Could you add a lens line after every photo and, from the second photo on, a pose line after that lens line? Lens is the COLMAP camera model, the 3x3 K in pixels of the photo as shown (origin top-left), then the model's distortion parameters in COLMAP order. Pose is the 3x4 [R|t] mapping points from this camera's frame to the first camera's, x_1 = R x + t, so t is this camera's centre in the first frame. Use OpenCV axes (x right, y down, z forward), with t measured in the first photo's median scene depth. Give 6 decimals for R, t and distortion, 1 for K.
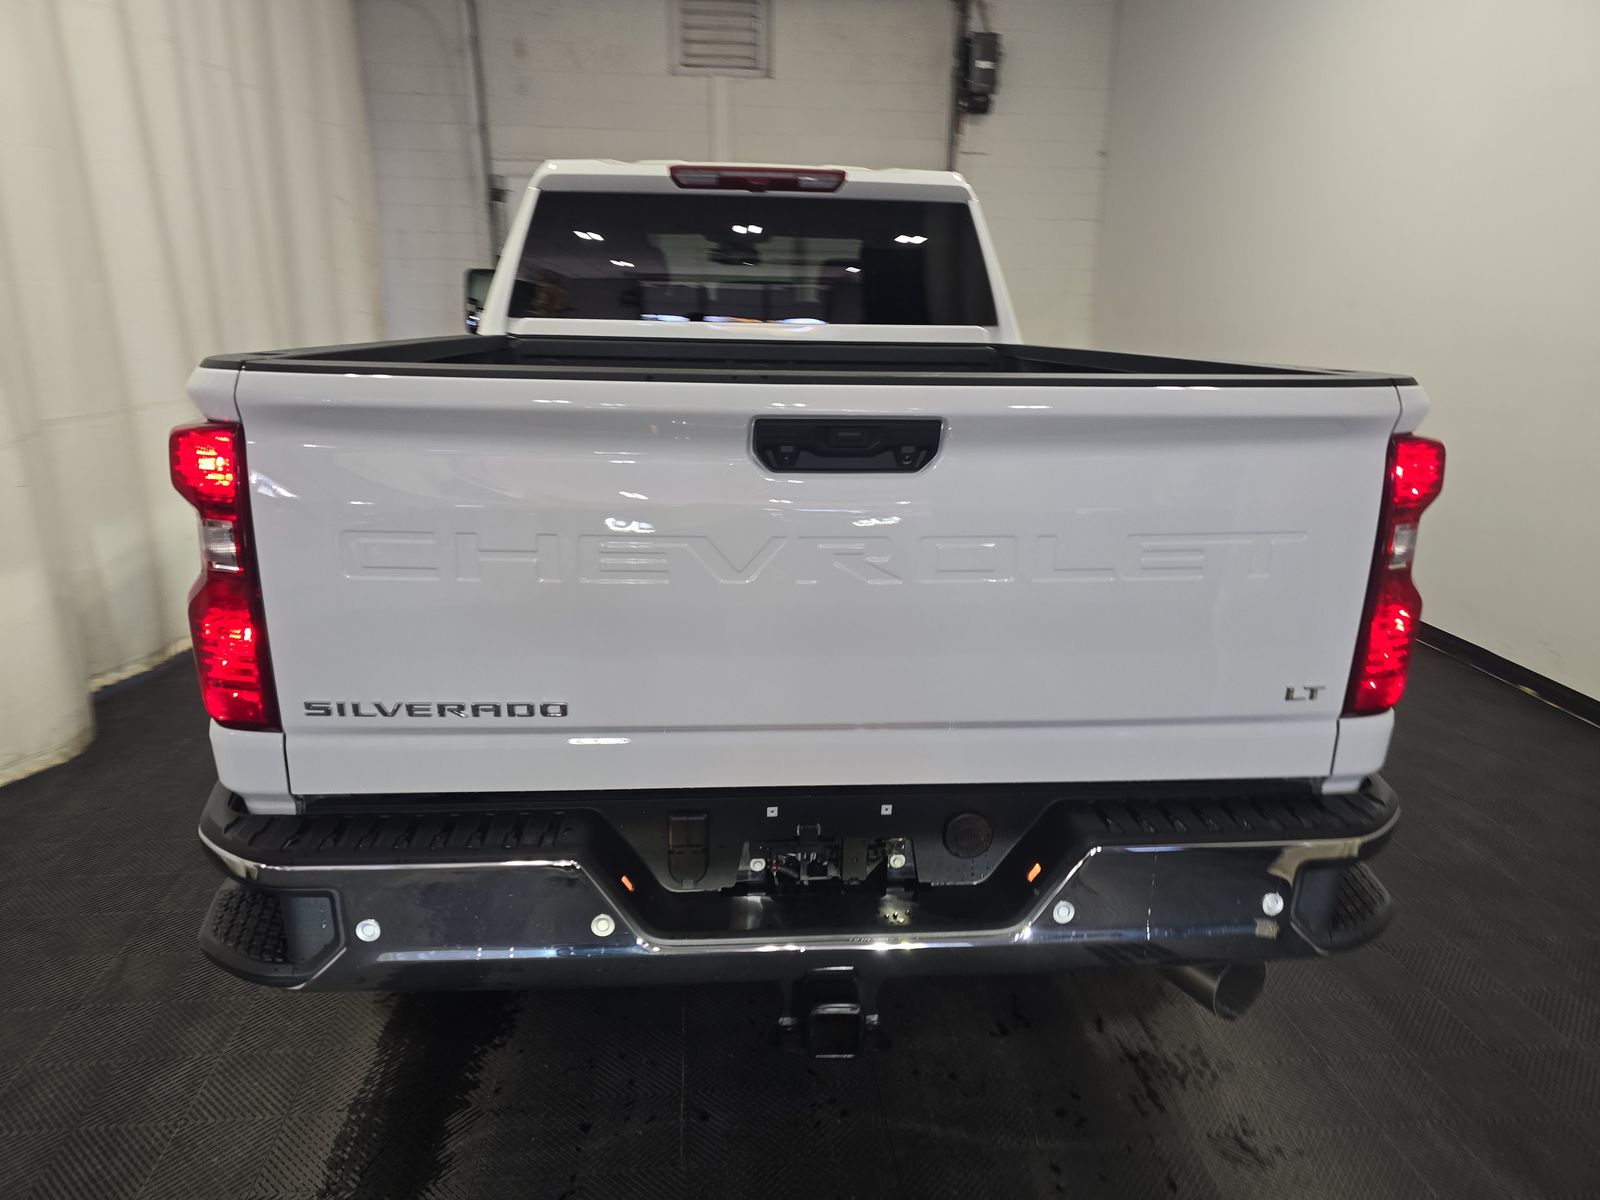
lens RADIAL K [[1063.4, 0, 790.0], [0, 1063.4, 602.1], [0, 0, 1]] dist [0.006147, 0.000991]
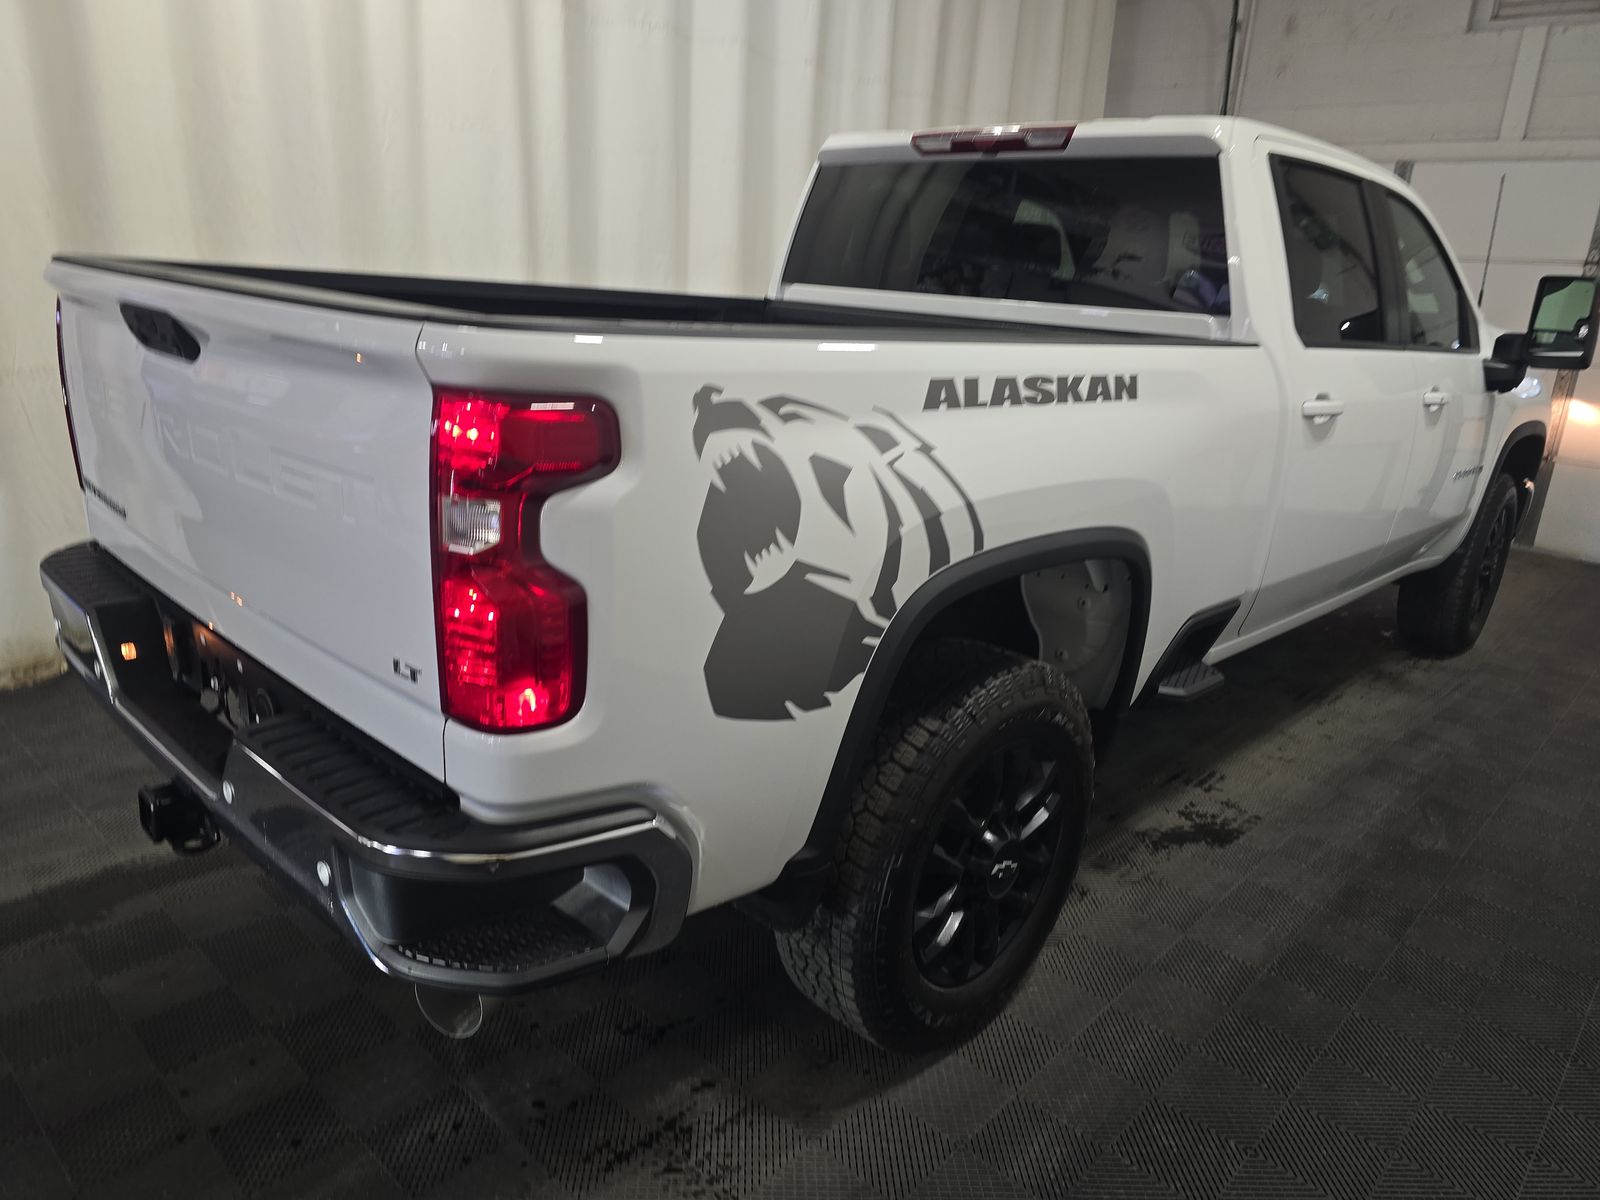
lens RADIAL K [[1072.5, 0, 801.8], [0, 1072.5, 602.2], [0, 0, 1]] dist [0.002173, -0.002302]
pose [[0.669835, 0.241246, -0.702227, 0.606549], [-0.246875, 0.964301, 0.095792, -0.062582], [0.700267, 0.109197, 0.705480, 0.275606]]
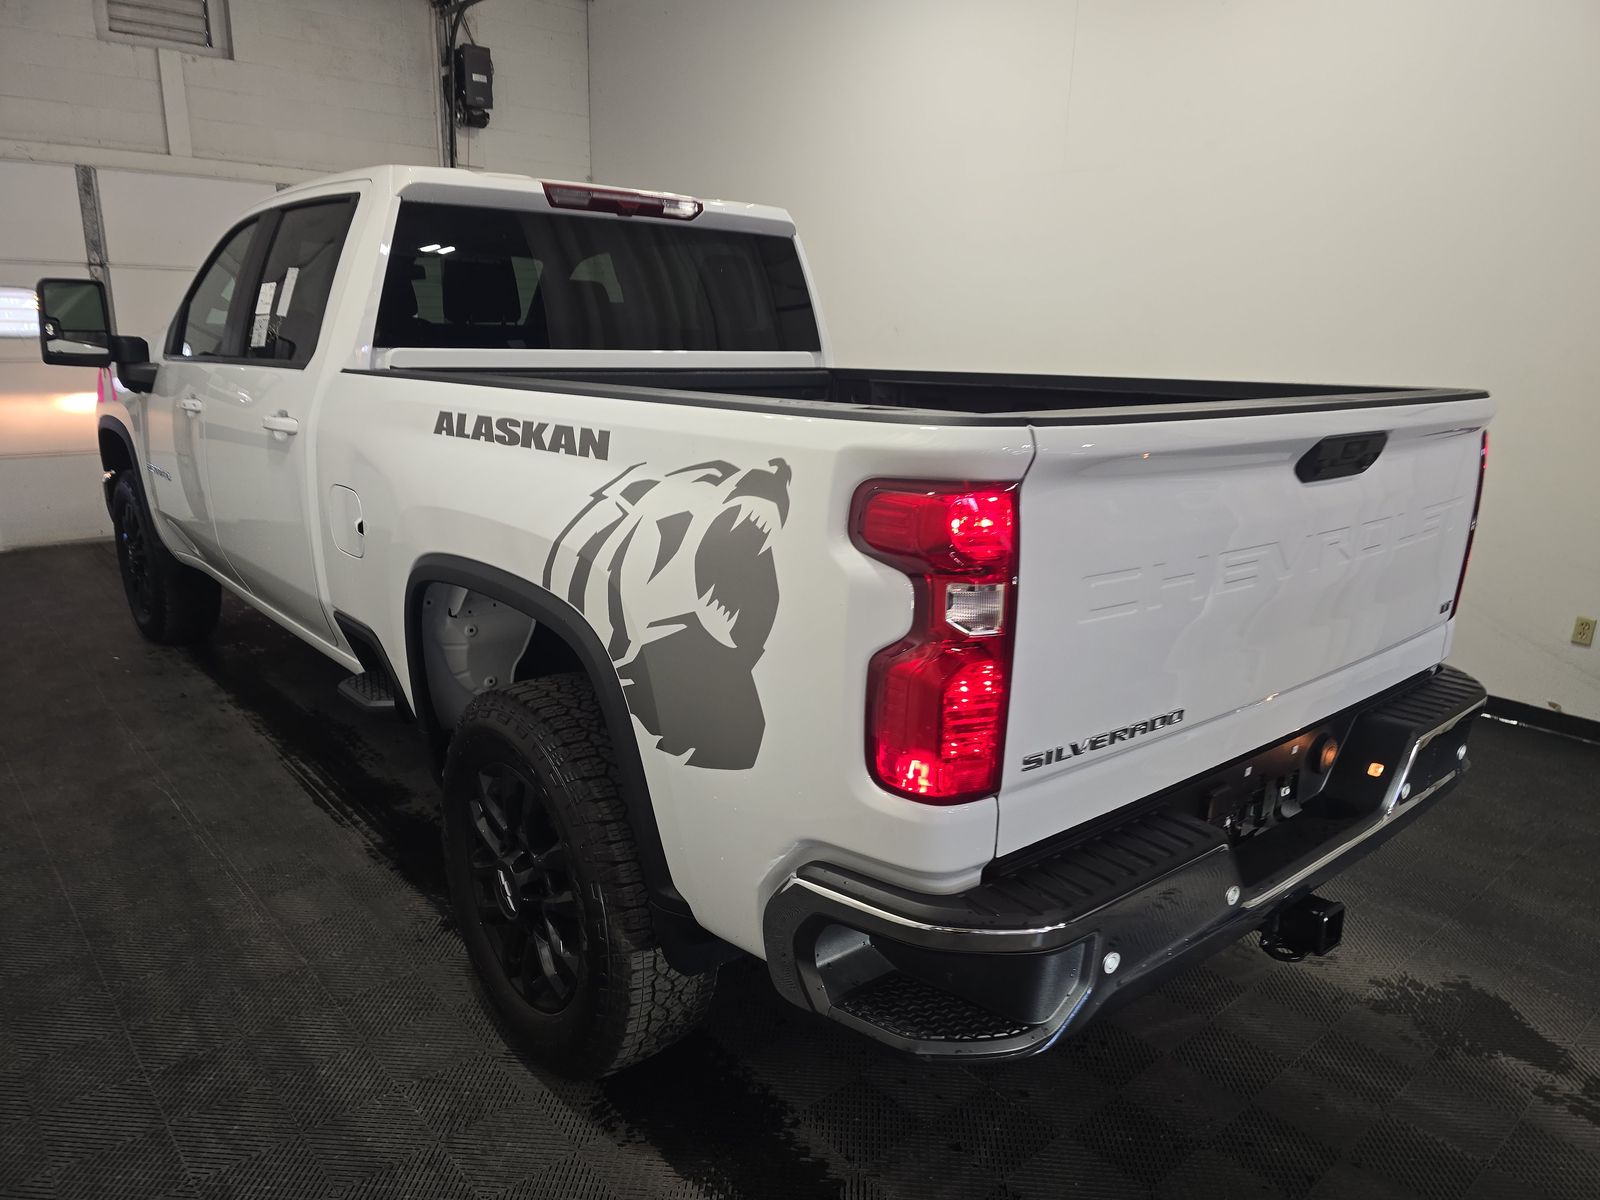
lens RADIAL K [[1072.5, 0, 801.8], [0, 1072.5, 602.2], [0, 0, 1]] dist [0.002173, -0.002302]
pose [[0.819550, -0.140521, 0.555510, -0.489763], [0.147627, 0.988517, 0.032259, -0.046708], [-0.553664, 0.055571, 0.830884, 0.121380]]
